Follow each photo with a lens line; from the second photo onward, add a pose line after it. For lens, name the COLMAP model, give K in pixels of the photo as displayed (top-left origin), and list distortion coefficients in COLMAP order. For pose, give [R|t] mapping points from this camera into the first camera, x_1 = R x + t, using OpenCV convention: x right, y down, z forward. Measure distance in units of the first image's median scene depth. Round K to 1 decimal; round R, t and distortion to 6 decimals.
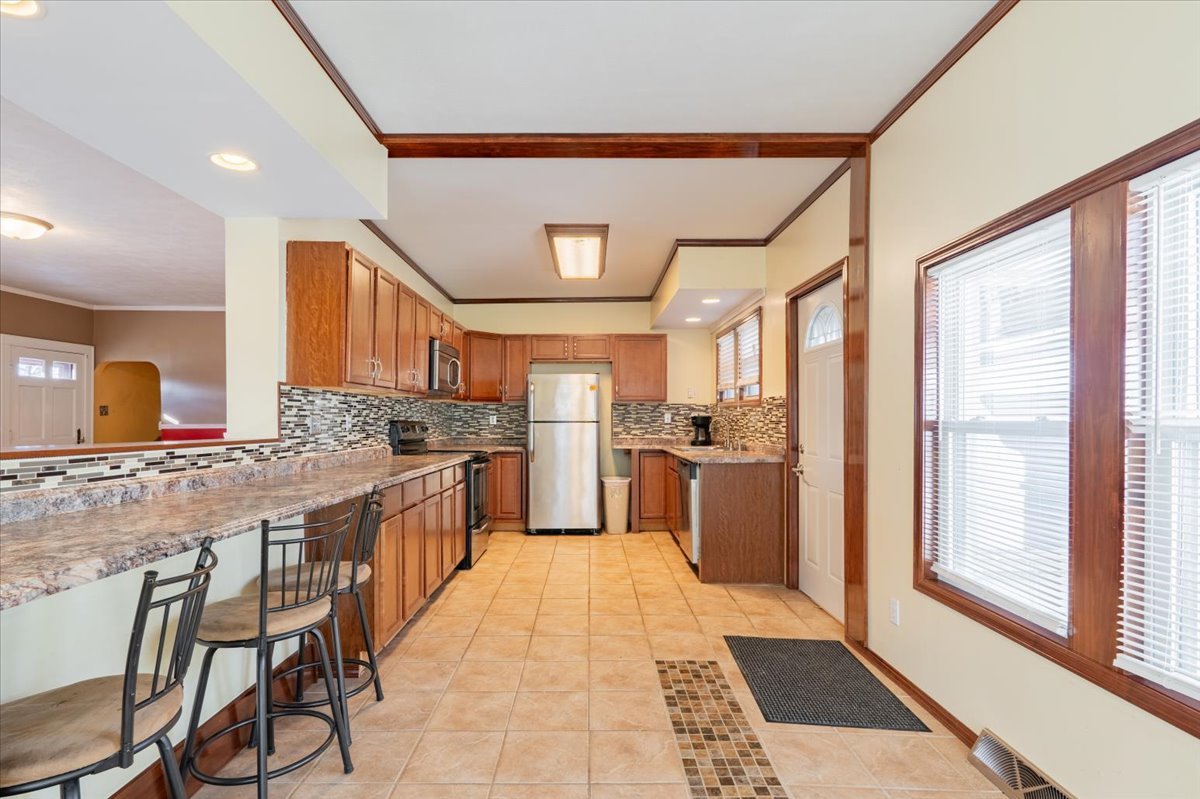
lens RADIAL K [[574.4, 0, 579.0], [0, 574.4, 414.7], [0, 0, 1]] dist [-0.003699, 0.000251]
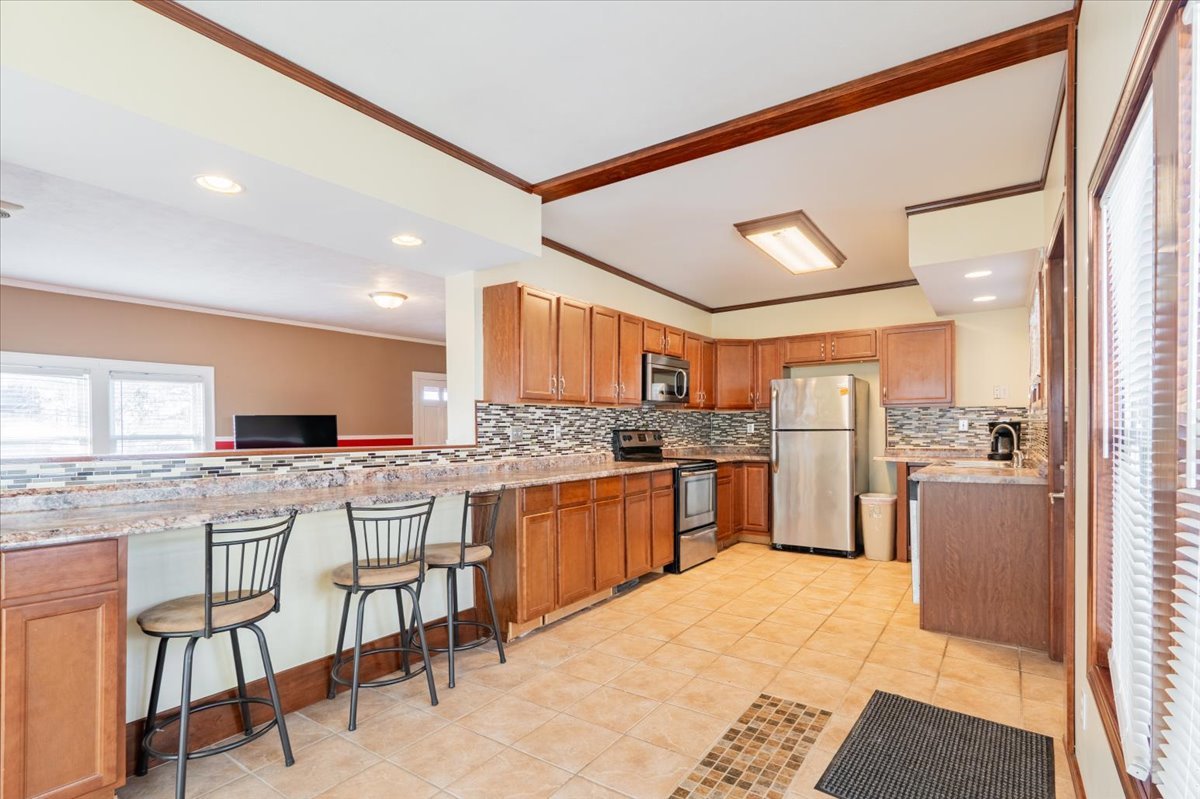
lens RADIAL K [[574.4, 0, 588.0], [0, 574.4, 428.8], [0, 0, 1]] dist [-0.003699, 0.000251]
pose [[0.820634, -0.005560, -0.571428, 0.276696], [0.011512, 0.999911, 0.006803, 0.000070], [0.571339, -0.012161, 0.820624, 0.067028]]
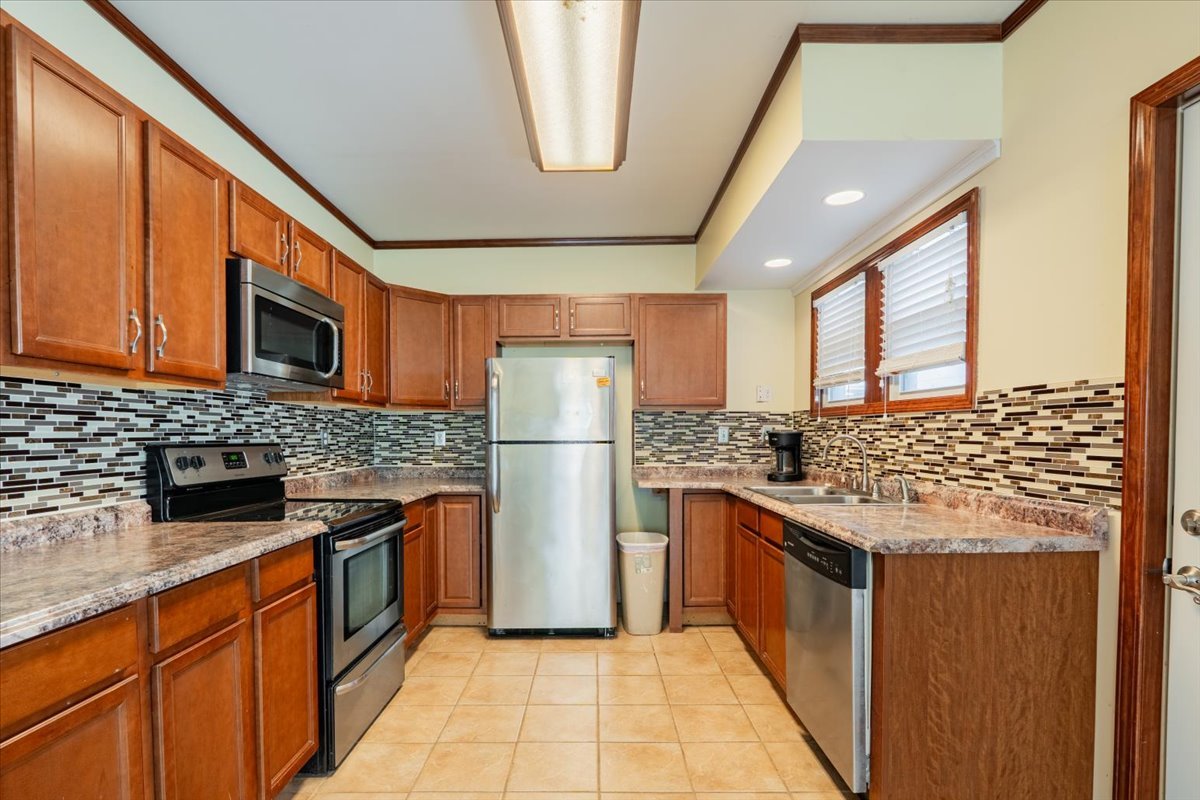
lens RADIAL K [[574.4, 0, 590.1], [0, 574.4, 452.8], [0, 0, 1]] dist [-0.003699, 0.000251]
pose [[0.999943, -0.003827, 0.009942, 0.007914], [0.003438, 0.999240, 0.038818, 0.001227], [-0.010083, -0.038782, 0.999197, 0.583428]]
